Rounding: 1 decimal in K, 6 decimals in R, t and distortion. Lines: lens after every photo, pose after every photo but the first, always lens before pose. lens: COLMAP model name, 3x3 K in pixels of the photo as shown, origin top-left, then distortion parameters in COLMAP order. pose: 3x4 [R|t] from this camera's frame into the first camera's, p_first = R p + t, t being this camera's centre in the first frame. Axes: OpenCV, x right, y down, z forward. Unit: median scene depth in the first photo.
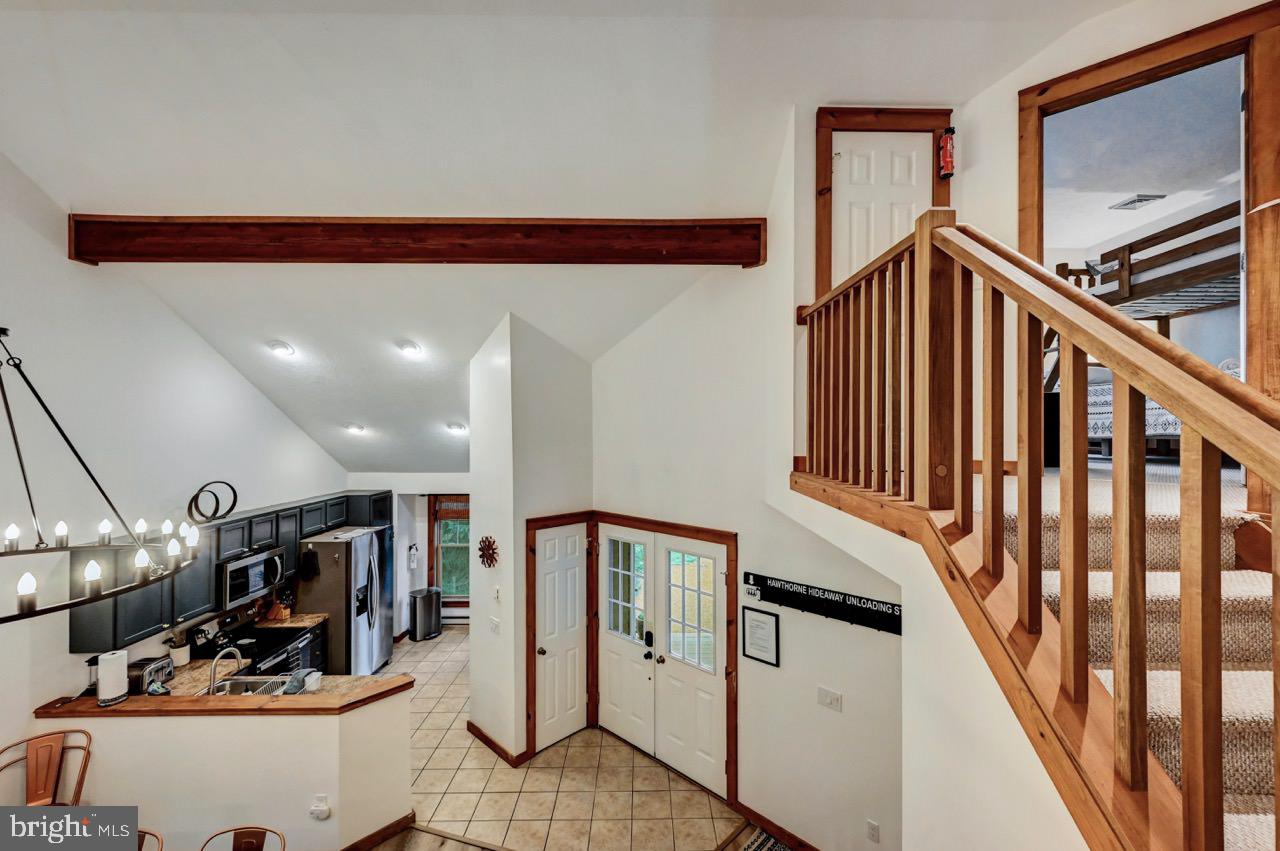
lens RADIAL K [[514.7, 0, 644.3], [0, 514.7, 428.9], [0, 0, 1]] dist [0.000533, -0.000112]
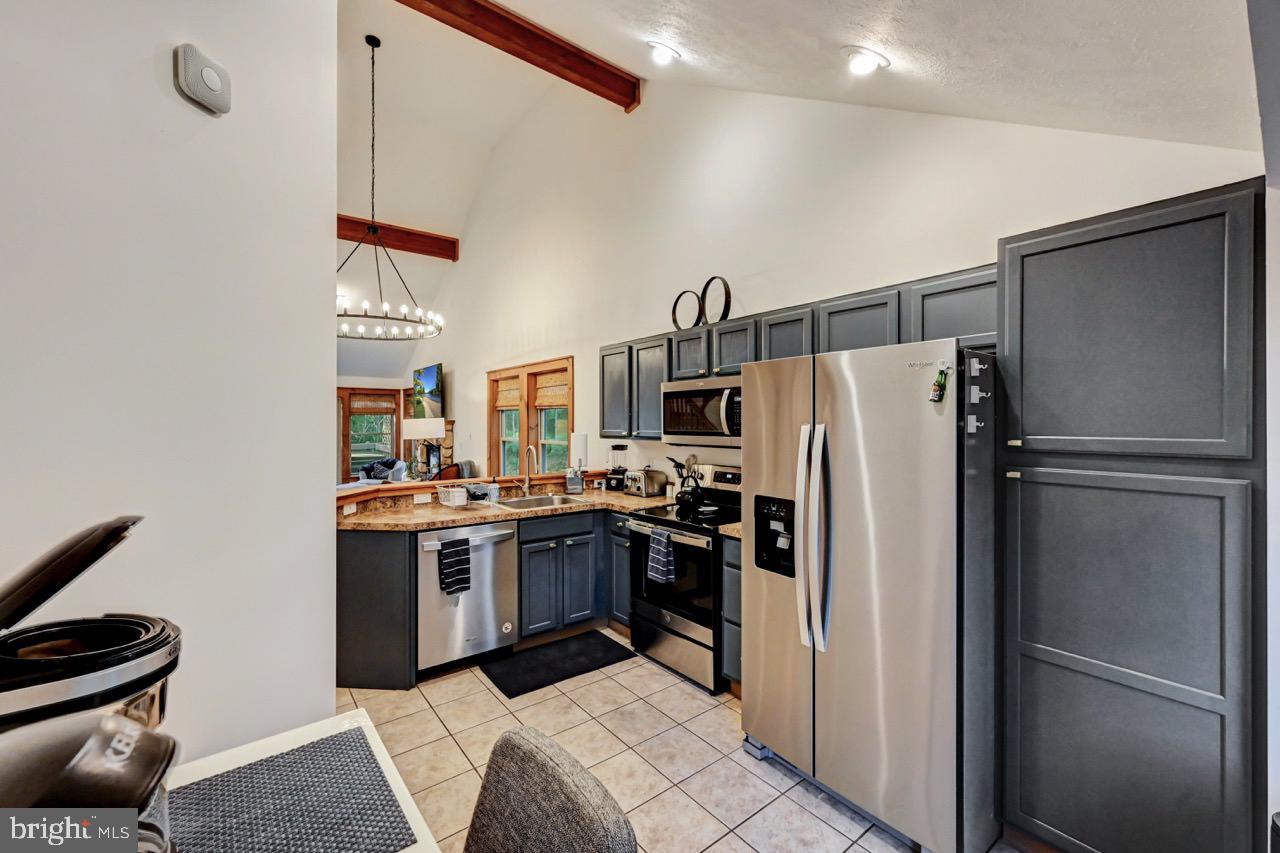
lens RADIAL K [[510.2, 0, 641.1], [0, 510.2, 424.1], [0, 0, 1]] dist [-0.001863, 0.000007]
pose [[-0.790508, 0.003401, -0.612443, -0.318474], [0.006749, 0.999972, -0.003159, 0.325075], [0.612415, -0.006631, -0.790509, 1.574715]]
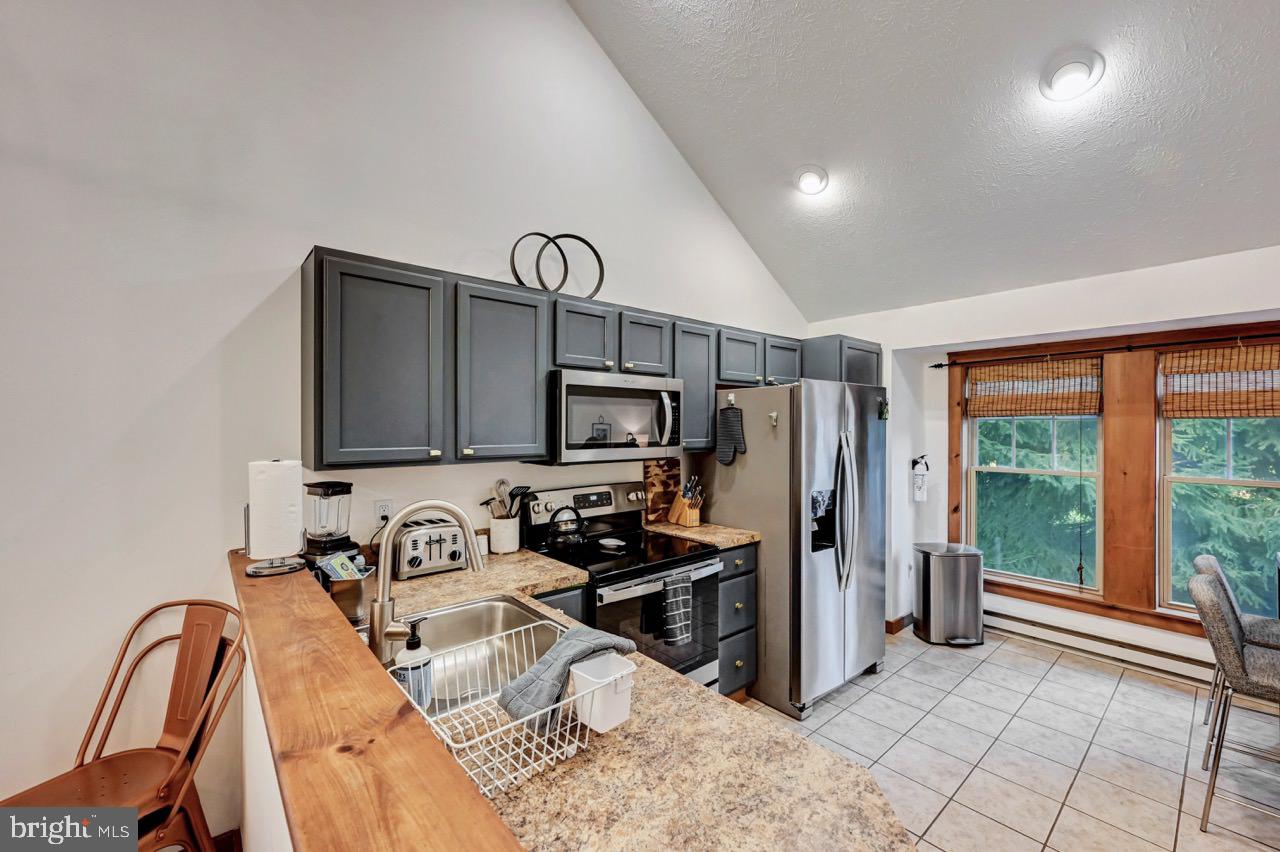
lens RADIAL K [[514.7, 0, 642.5], [0, 514.7, 426.2], [0, 0, 1]] dist [0.000533, -0.000112]
pose [[0.646064, 0.002342, -0.763280, -0.384009], [0.003963, 0.999972, 0.006423, 0.313454], [0.763273, -0.007175, 0.646036, 0.738639]]
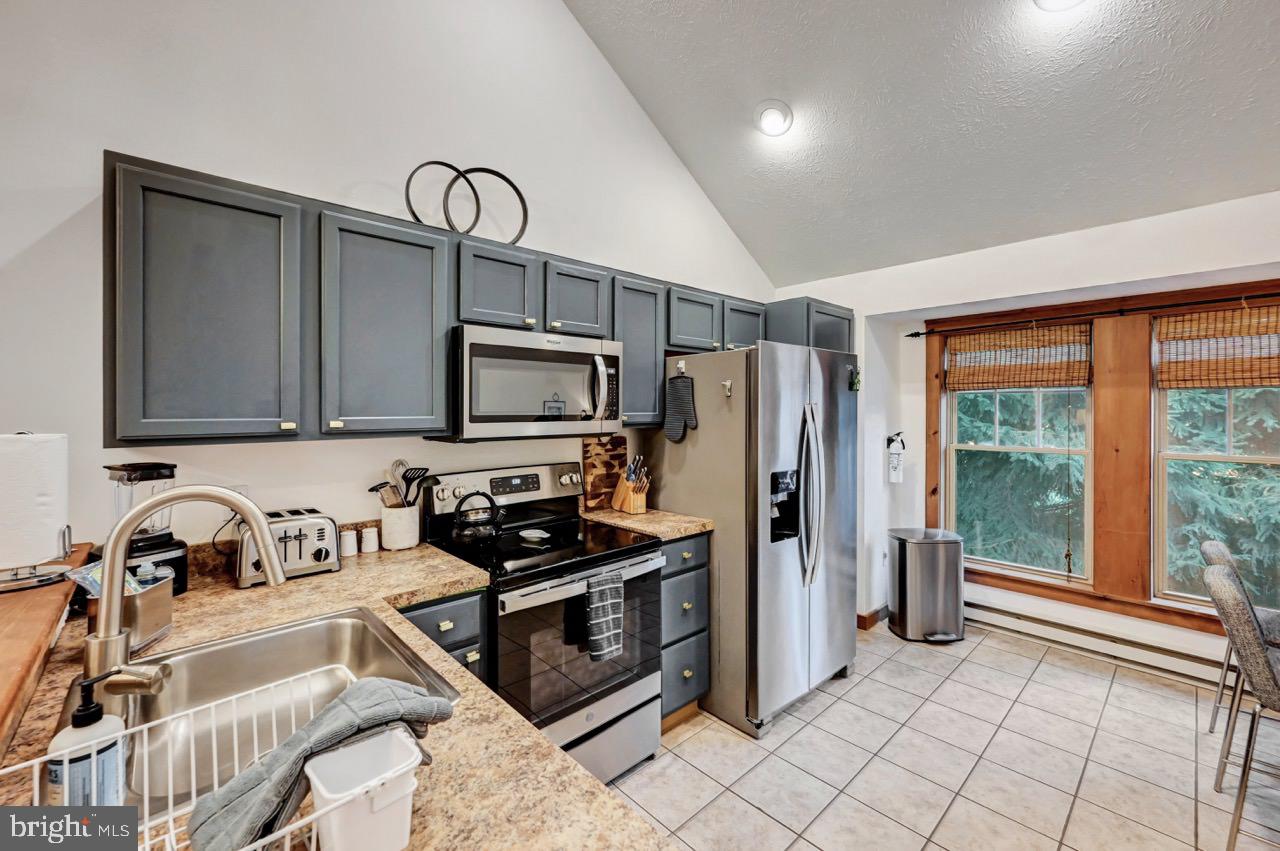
lens RADIAL K [[514.7, 0, 639.9], [0, 514.7, 412.0], [0, 0, 1]] dist [0.000533, -0.000112]
pose [[0.668585, 0.004671, -0.743621, -0.416378], [0.006197, 0.999911, 0.011852, 0.326180], [0.743610, -0.012533, 0.668496, 0.830083]]
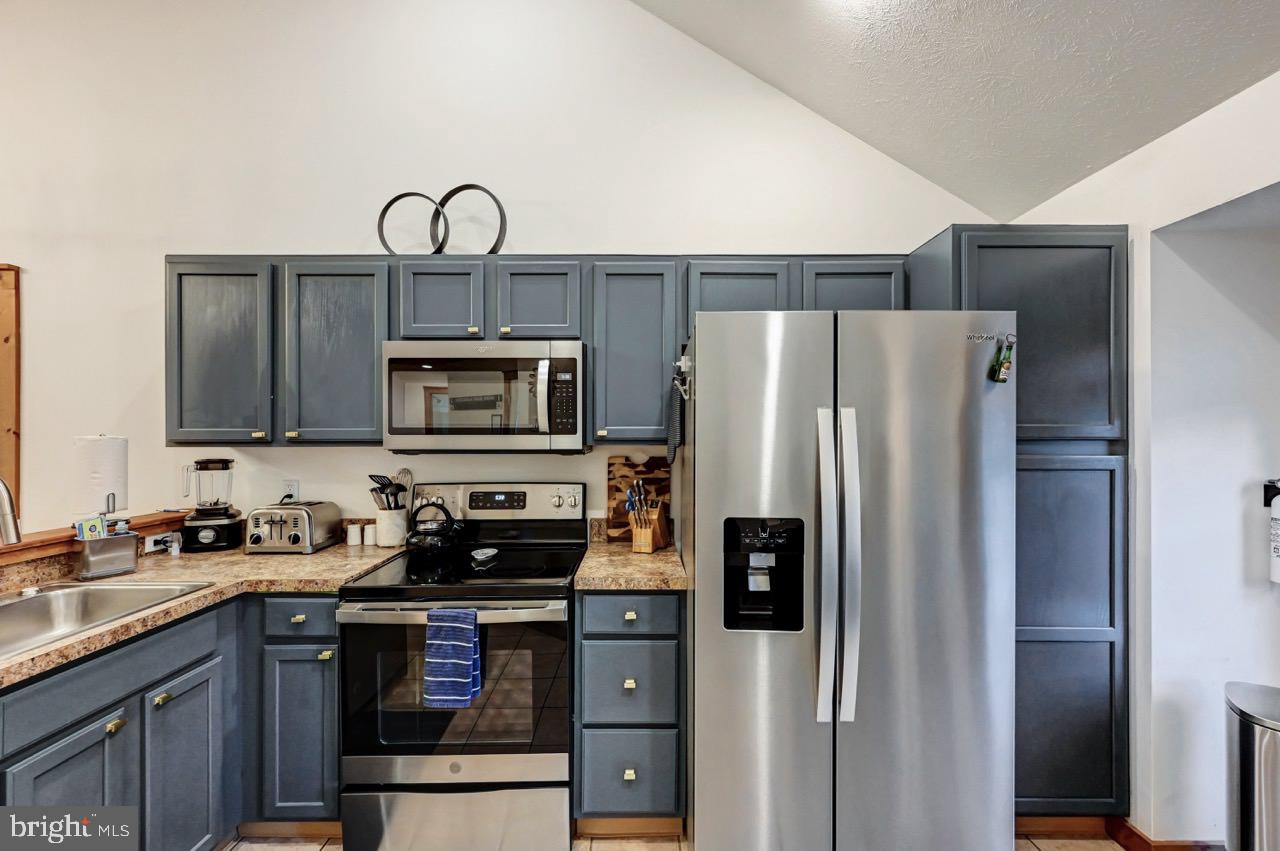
lens RADIAL K [[514.7, 0, 642.9], [0, 514.7, 434.2], [0, 0, 1]] dist [0.000533, -0.000112]
pose [[-0.005320, 0.002978, -0.999981, -0.385723], [0.008330, 0.999961, 0.002933, 0.338795], [0.999951, -0.008314, -0.005344, 1.210291]]
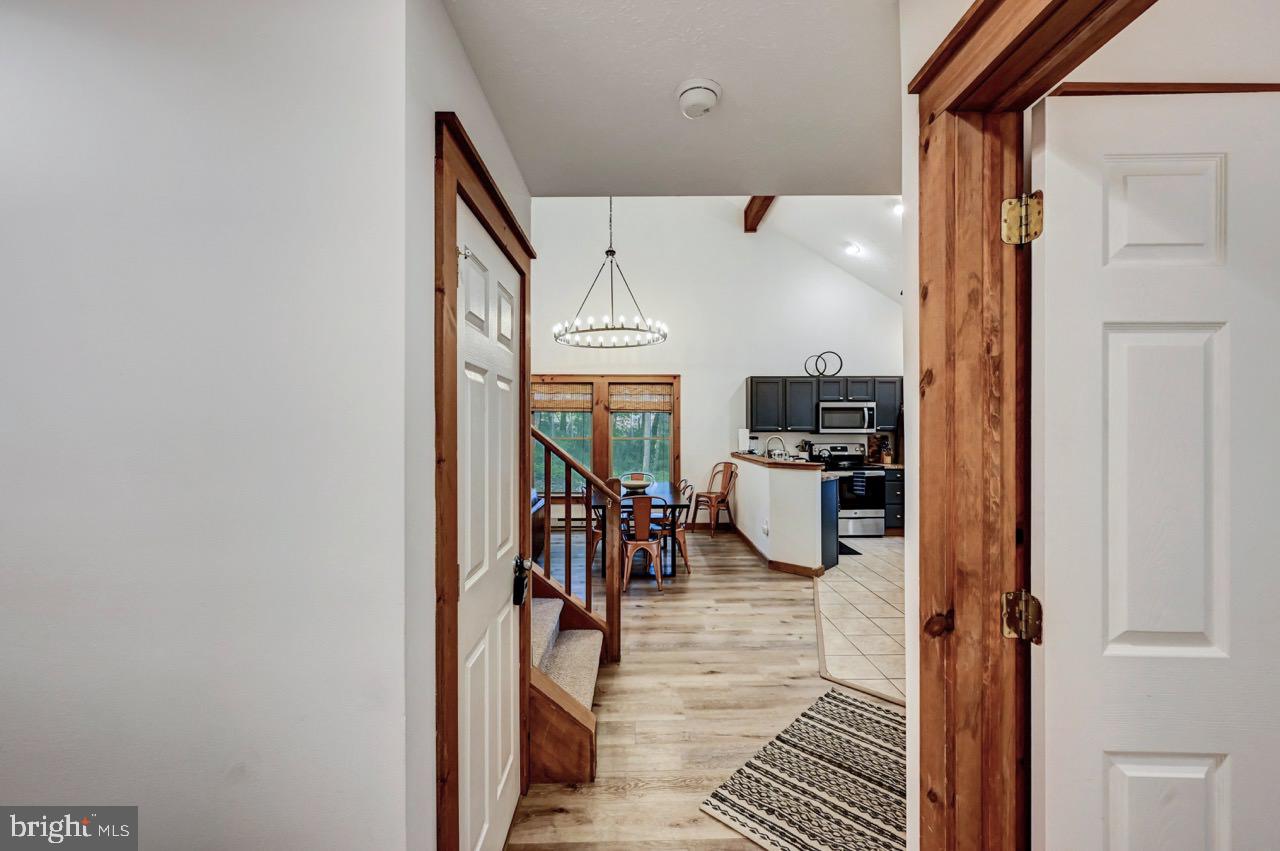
lens RADIAL K [[514.7, 0, 646.8], [0, 514.7, 422.5], [0, 0, 1]] dist [0.000533, -0.000112]
pose [[0.006520, -0.007308, -0.999952, 0.683360], [0.010451, 0.999919, -0.007240, 0.326046], [0.999924, -0.010403, 0.006596, 0.483883]]
